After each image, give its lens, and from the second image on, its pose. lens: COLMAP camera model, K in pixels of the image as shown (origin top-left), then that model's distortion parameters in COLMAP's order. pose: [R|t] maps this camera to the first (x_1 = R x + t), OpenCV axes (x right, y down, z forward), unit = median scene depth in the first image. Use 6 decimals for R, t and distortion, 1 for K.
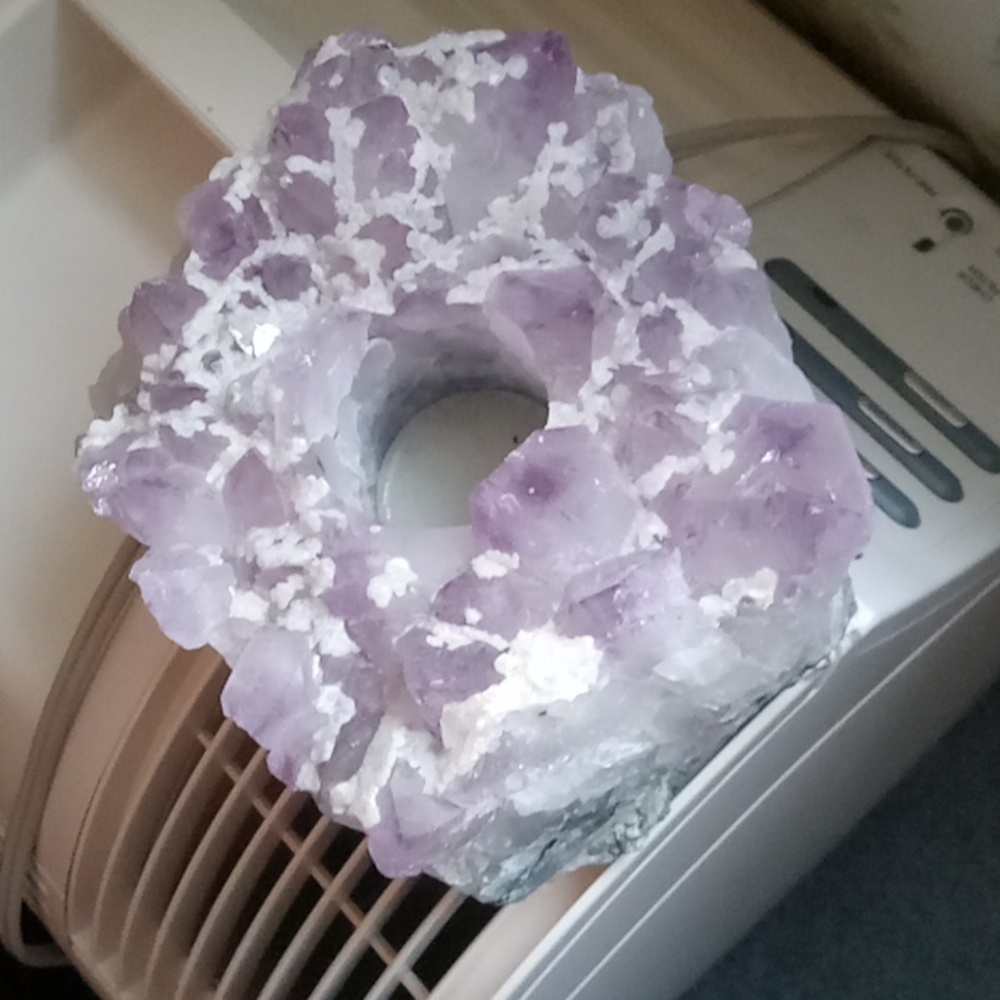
lens RADIAL K [[1674.3, 0, 500.0], [0, 1674.3, 500.0], [0, 0, 1]] dist [0.147602, -0.519999]
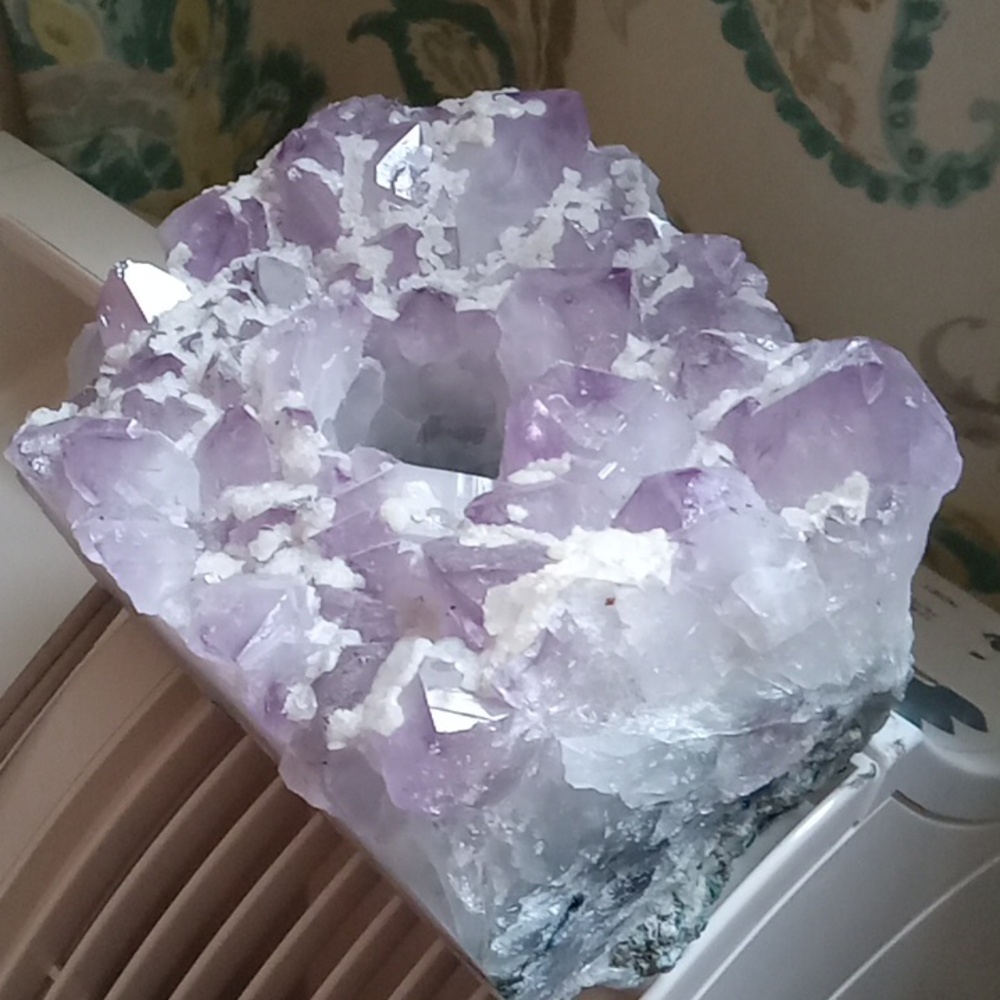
lens RADIAL K [[1674.3, 0, 500.0], [0, 1674.3, 500.0], [0, 0, 1]] dist [0.147602, -0.519999]
pose [[0.988021, 0.078346, 0.132955, -0.123026], [-0.003252, 0.871923, -0.489632, 0.426341], [-0.154287, 0.483334, 0.861733, 0.254332]]
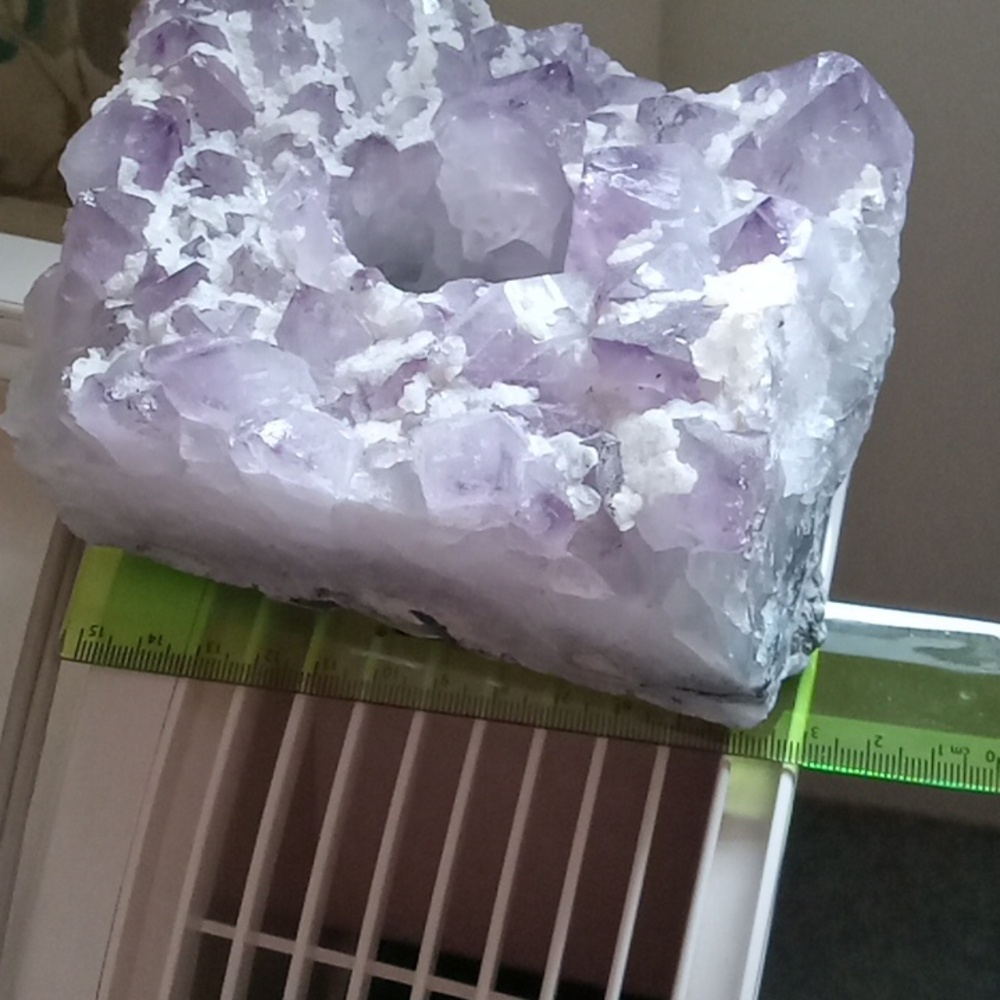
lens RADIAL K [[1674.3, 0, 500.0], [0, 1674.3, 500.0], [0, 0, 1]] dist [0.147602, -0.519999]
pose [[0.822167, -0.264807, 0.503903, -0.515373], [0.470043, 0.815129, -0.338562, 0.390515], [-0.321093, 0.515210, 0.794643, 0.334461]]
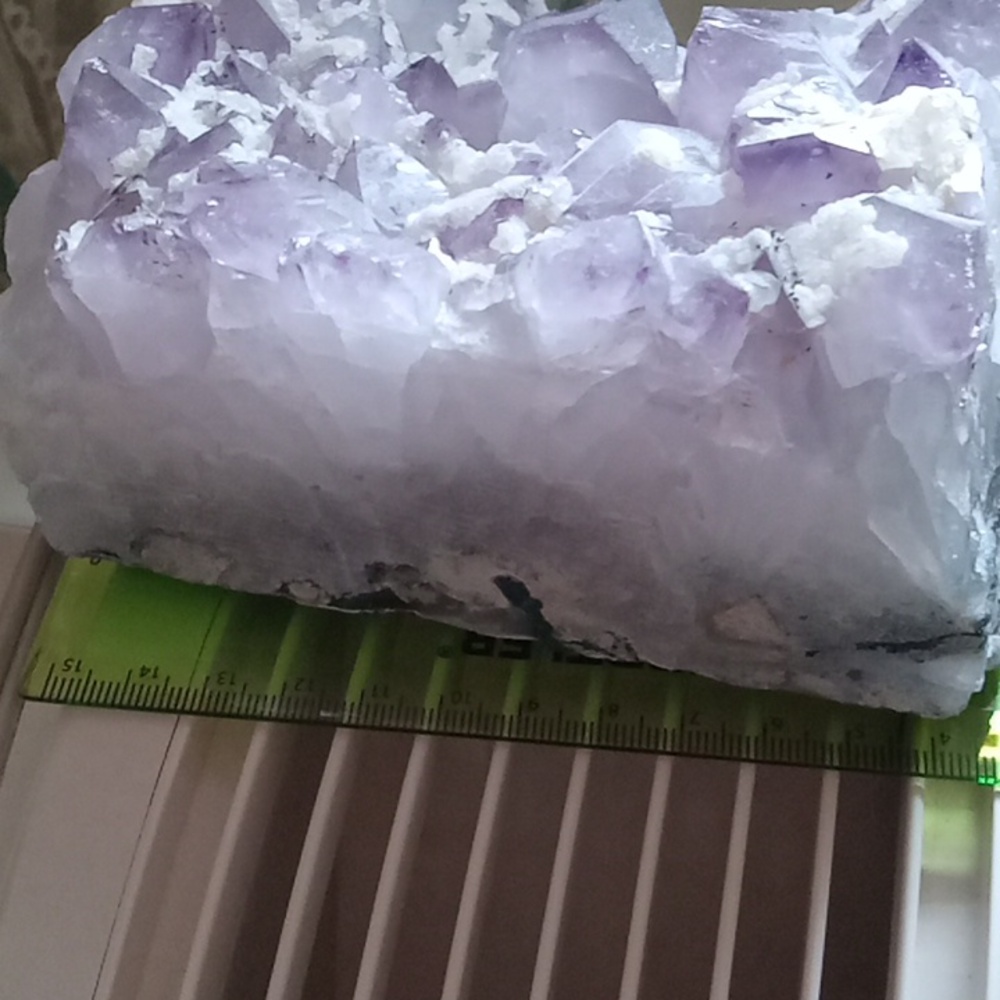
lens RADIAL K [[1674.3, 0, 500.0], [0, 1674.3, 500.0], [0, 0, 1]] dist [0.147602, -0.519999]
pose [[0.796205, -0.115468, 0.593906, -0.519837], [0.506227, 0.664732, -0.549423, 0.469581], [-0.331348, 0.738105, 0.587716, 0.669495]]
